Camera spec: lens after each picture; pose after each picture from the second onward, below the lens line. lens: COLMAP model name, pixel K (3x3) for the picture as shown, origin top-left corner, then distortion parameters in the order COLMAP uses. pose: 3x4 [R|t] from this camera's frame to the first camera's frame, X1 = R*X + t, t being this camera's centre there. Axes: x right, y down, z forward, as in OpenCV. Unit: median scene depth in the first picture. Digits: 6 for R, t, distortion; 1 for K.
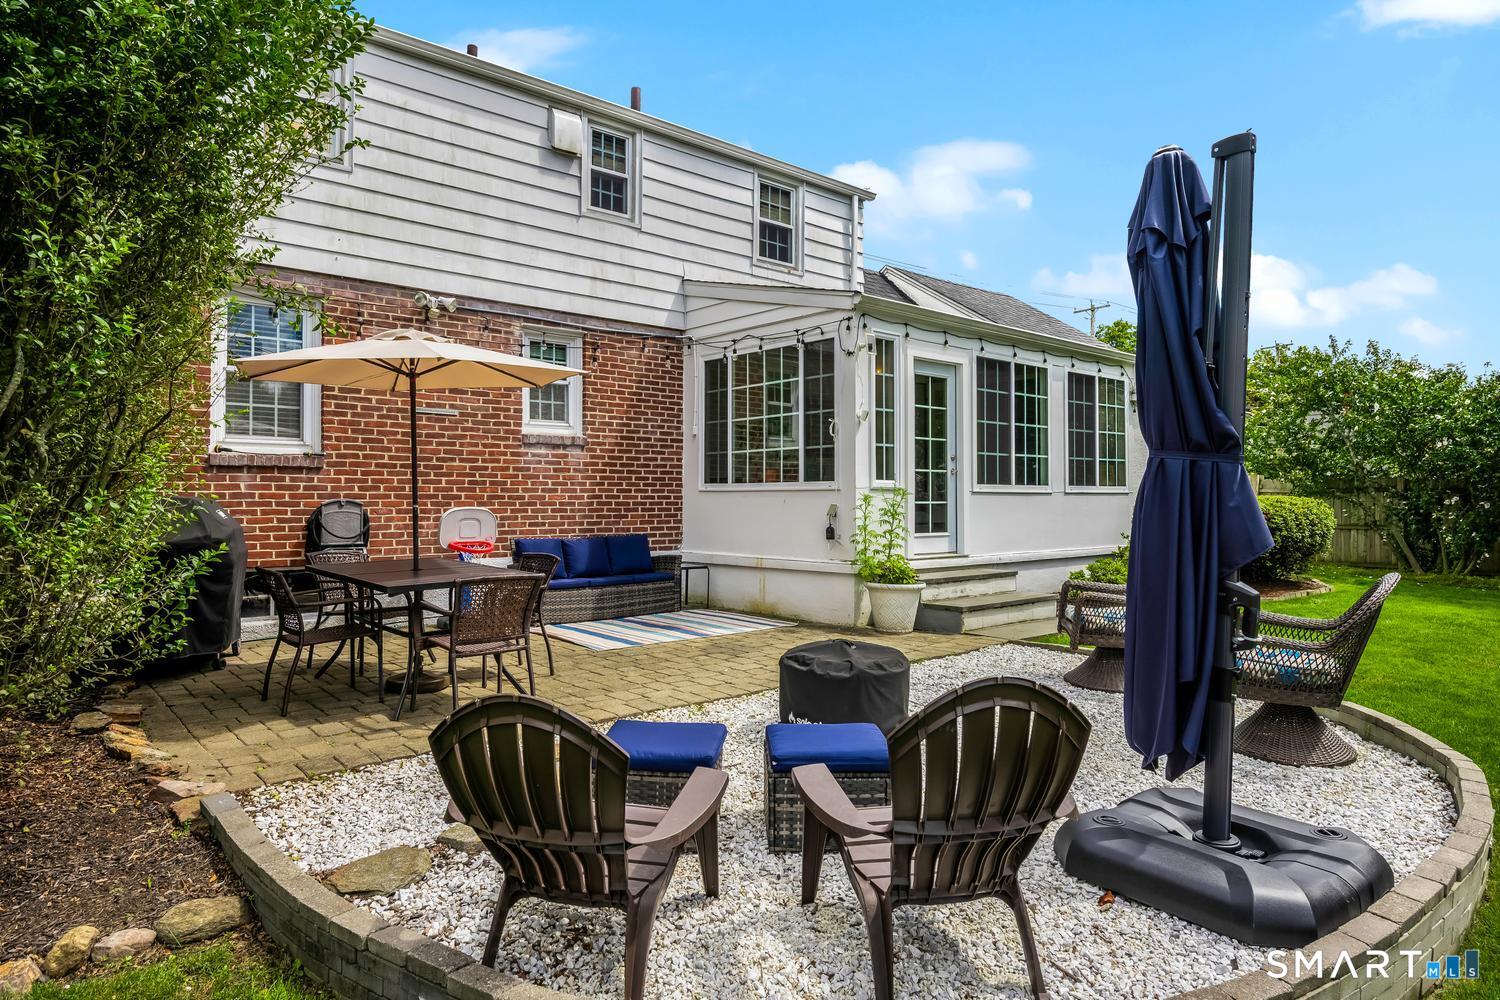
lens RADIAL K [[903.8, 0, 753.2], [0, 903.8, 485.6], [0, 0, 1]] dist [0.016139, 0.004032]
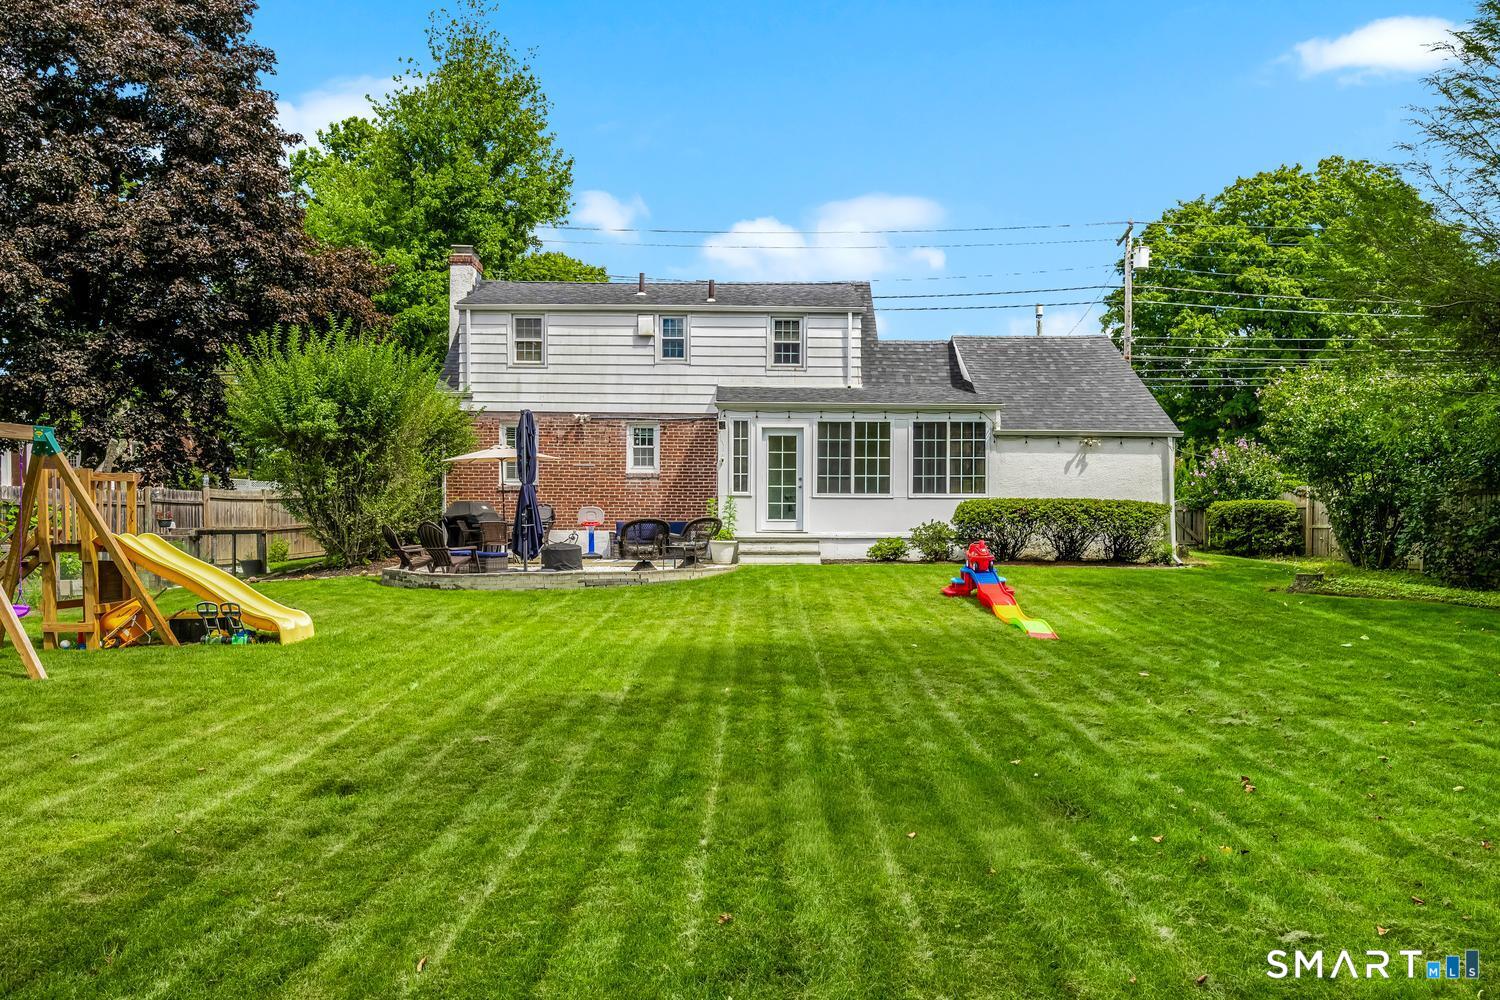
lens RADIAL K [[1136.1, 0, 776.0], [0, 1136.1, 557.8], [0, 0, 1]] dist [-0.008331, -0.004731]
pose [[0.772629, 0.018169, -0.634597, 1.647843], [0.006752, 0.999299, 0.036832, 0.044042], [0.634822, -0.032743, 0.771965, -0.811464]]
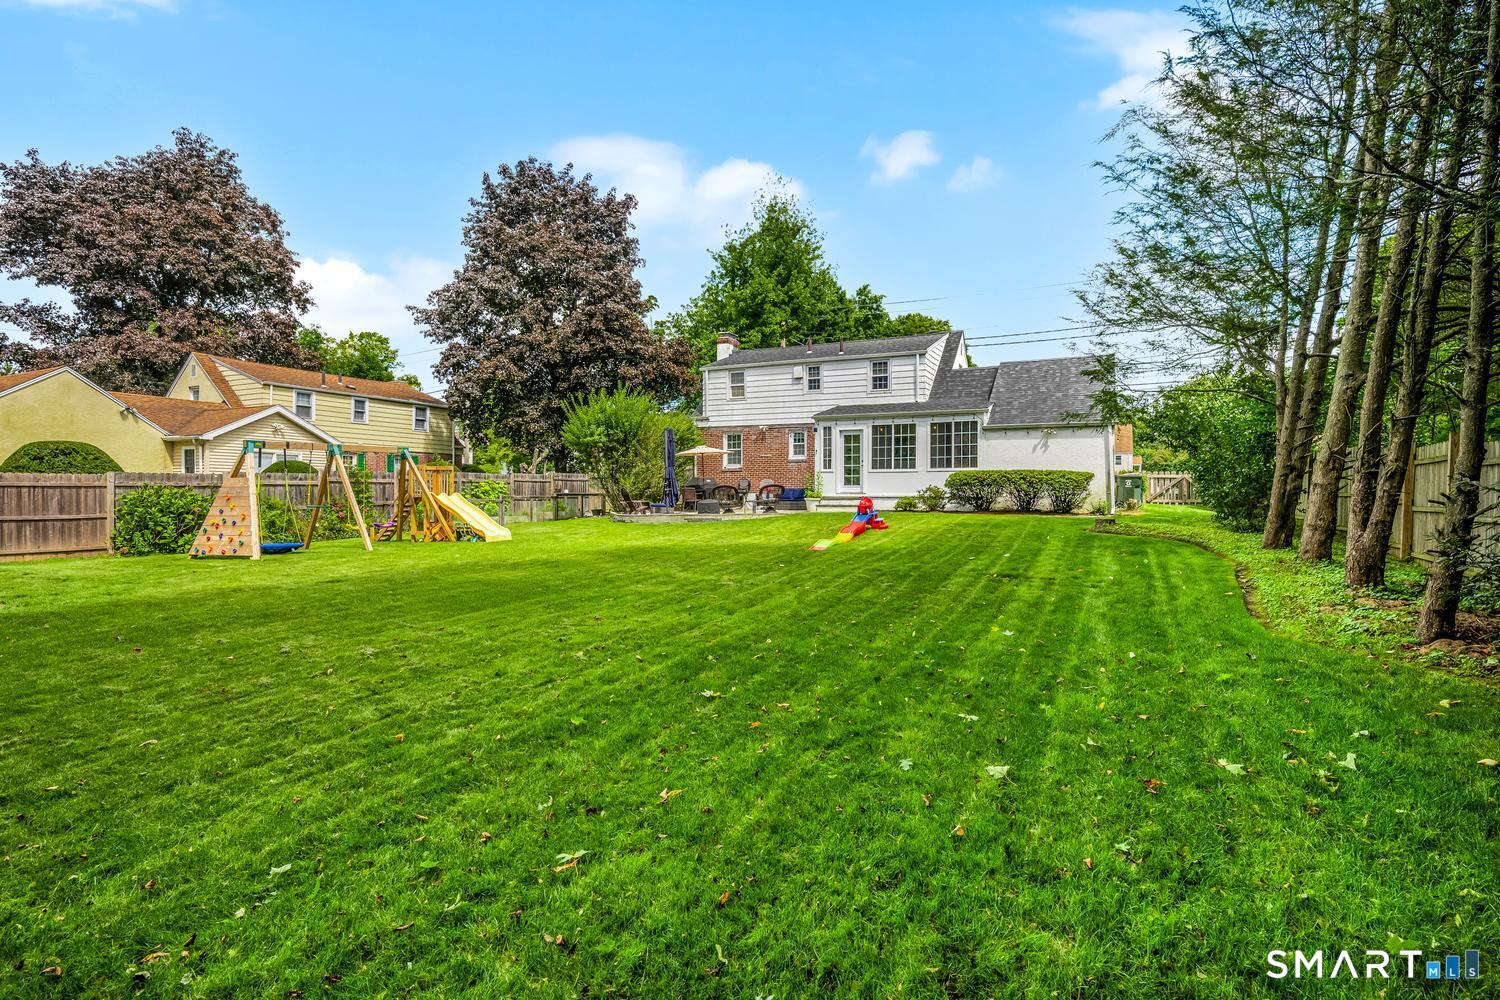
lens RADIAL K [[777.4, 0, 758.2], [0, 777.4, 505.9], [0, 0, 1]] dist [-0.005686, -0.000480]
pose [[0.408202, 0.011903, -0.912814, 2.436132], [0.013765, 0.999721, 0.019191, 0.065204], [0.912788, -0.020398, 0.407925, -0.367482]]
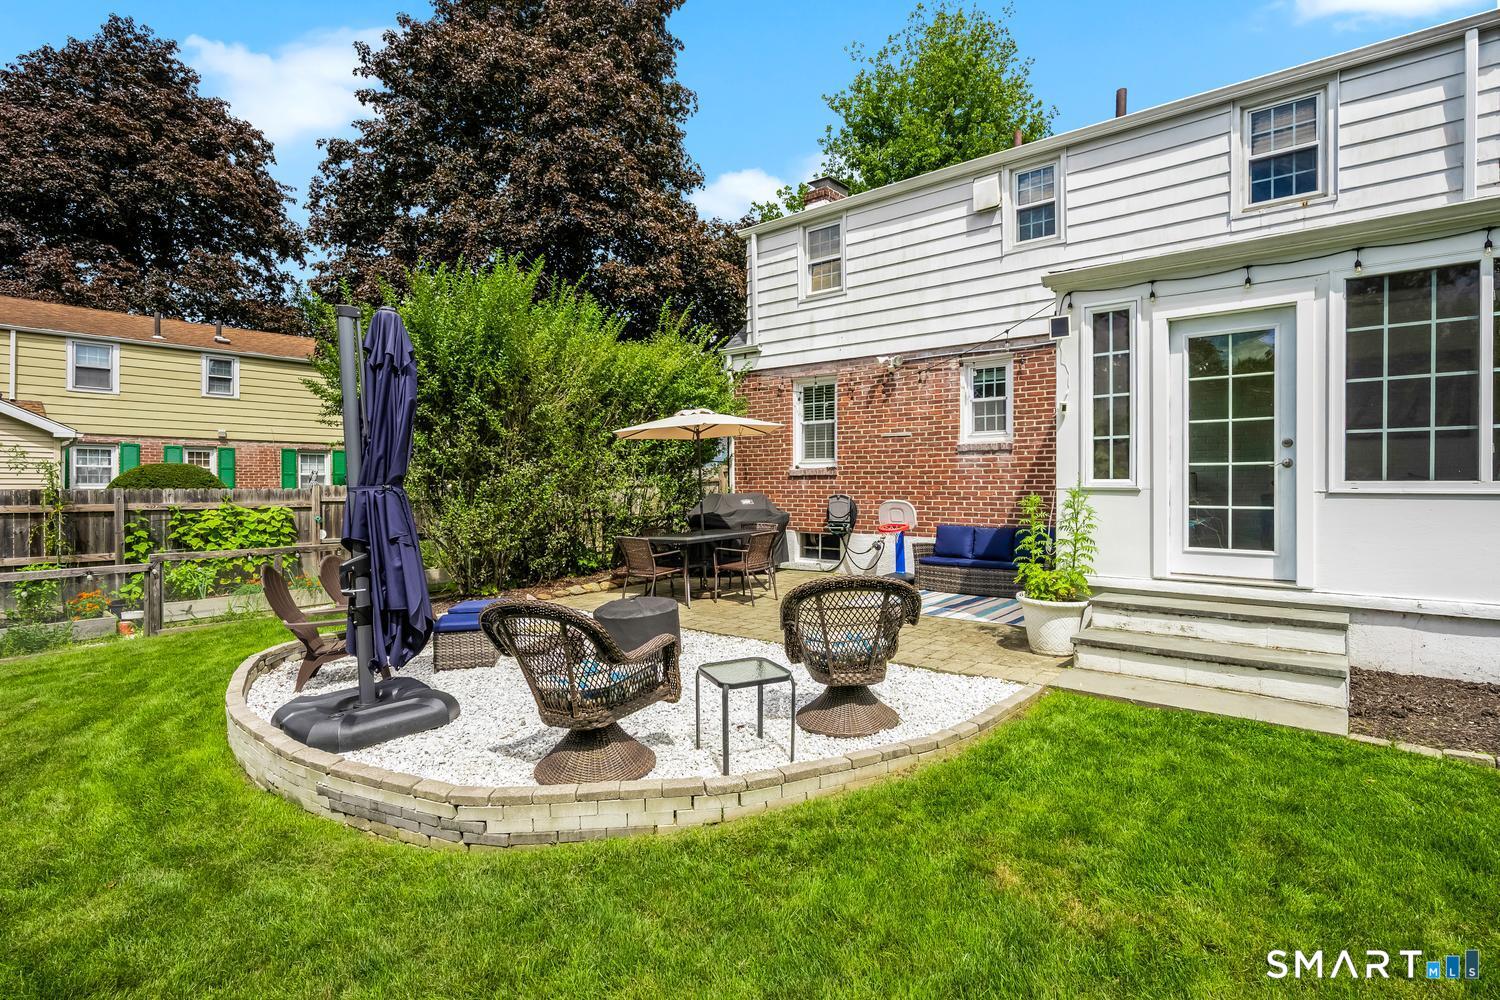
lens RADIAL K [[728.1, 0, 752.5], [0, 728.1, 486.1], [0, 0, 1]] dist [0.000674, -0.000571]
pose [[0.167422, 0.002504, -0.985882, 0.696115], [0.018946, 0.999804, 0.005757, -0.008639], [0.985703, -0.019642, 0.167342, 0.512059]]
